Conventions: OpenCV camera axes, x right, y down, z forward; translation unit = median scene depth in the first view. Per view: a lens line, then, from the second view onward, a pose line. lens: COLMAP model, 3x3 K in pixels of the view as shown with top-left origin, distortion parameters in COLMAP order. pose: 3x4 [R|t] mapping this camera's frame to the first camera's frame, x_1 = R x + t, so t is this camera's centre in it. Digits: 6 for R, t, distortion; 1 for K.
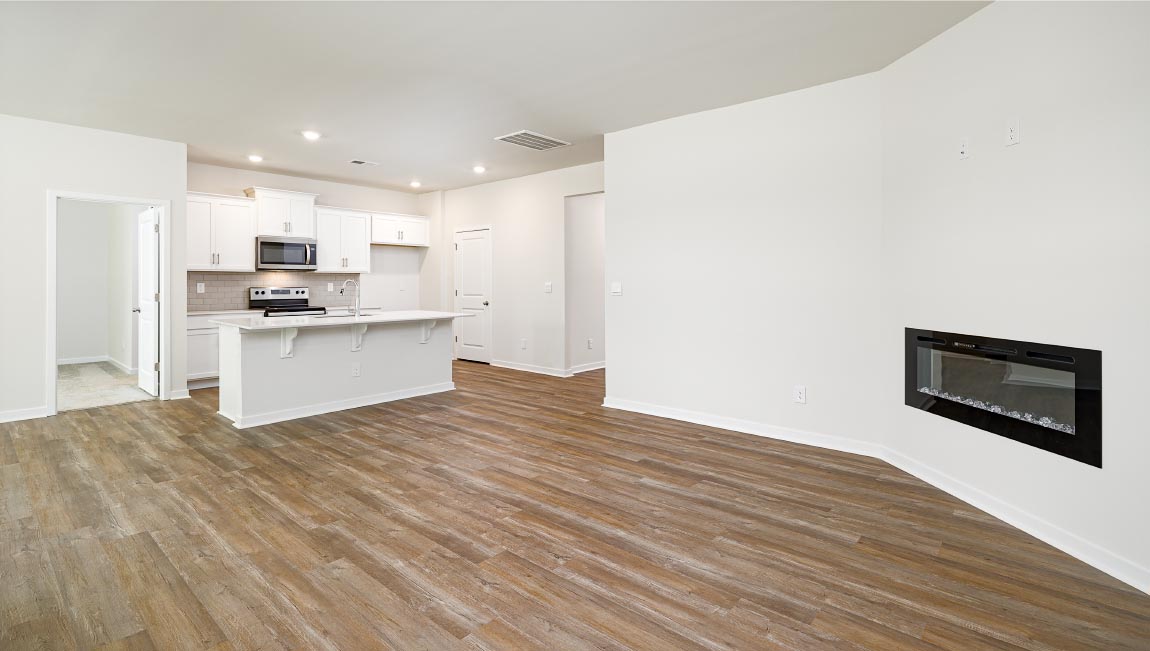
lens RADIAL K [[524.9, 0, 563.7], [0, 524.9, 285.7], [0, 0, 1]] dist [-0.012445, 0.001337]
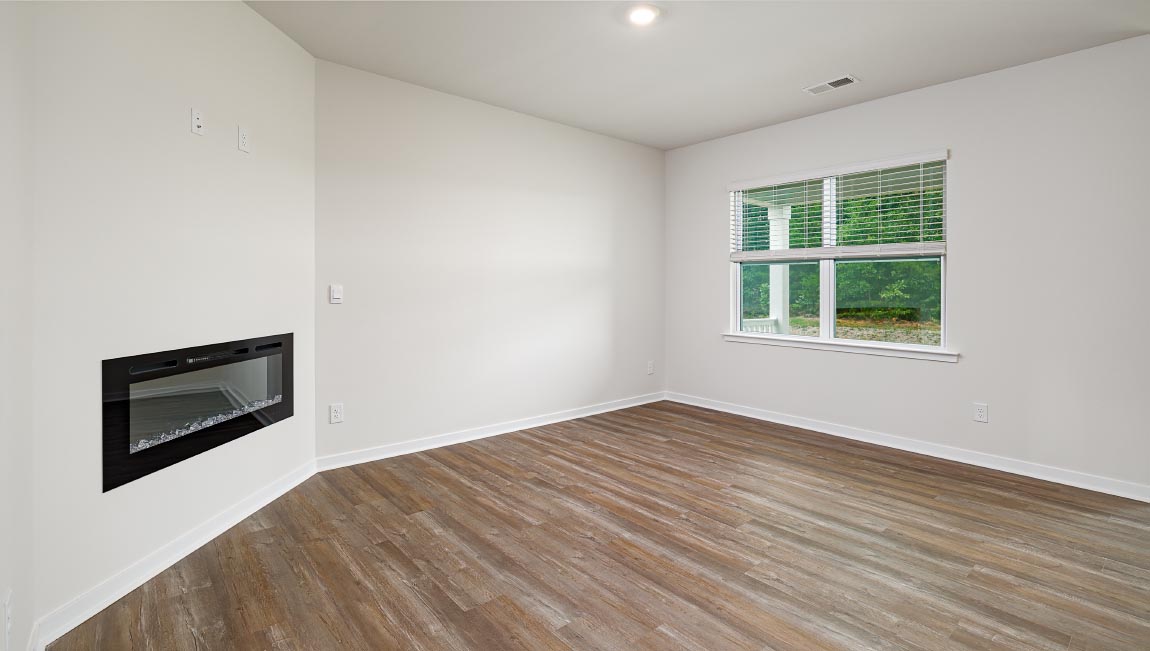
lens RADIAL K [[514.8, 0, 551.5], [0, 514.8, 288.0], [0, 0, 1]] dist [-0.007114, 0.001190]
pose [[-0.985443, -0.007705, 0.169833, 0.235035], [-0.006684, 0.999956, 0.006584, -0.028882], [-0.169876, 0.005353, -0.985451, 5.291774]]
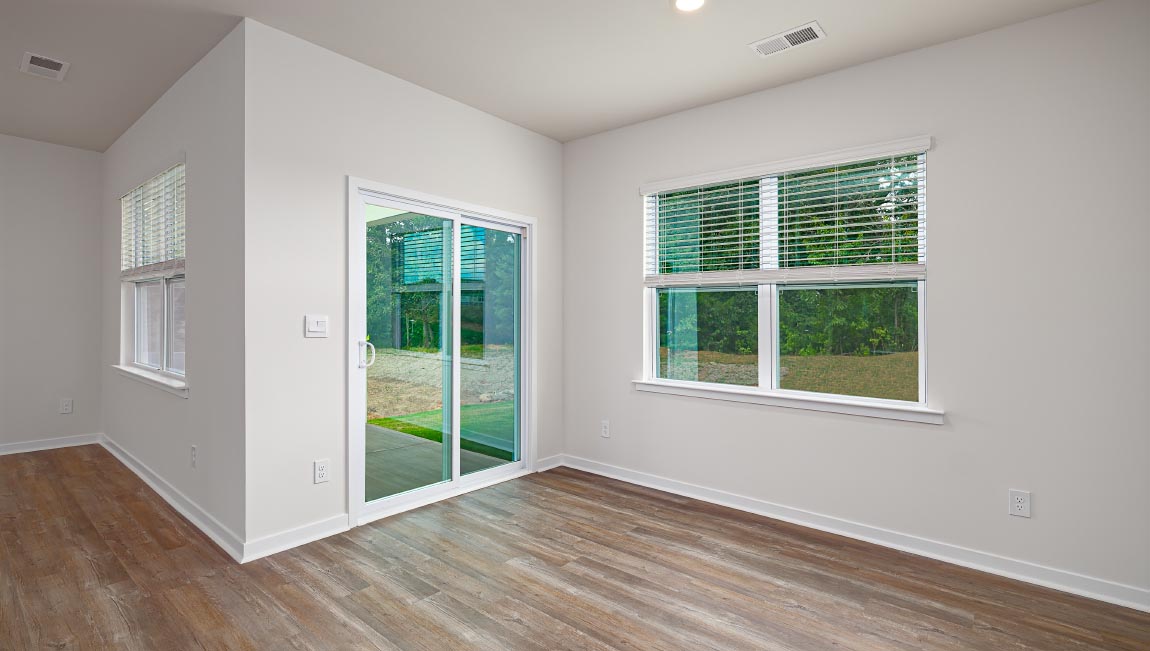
lens RADIAL K [[462.8, 0, 590.5], [0, 462.8, 313.4], [0, 0, 1]] dist [-0.001494, -0.000087]
pose [[-0.995685, 0.000237, -0.092799, 0.078513], [-0.000755, 0.999943, 0.010652, -0.107548], [0.092796, 0.010676, -0.995628, 3.397968]]
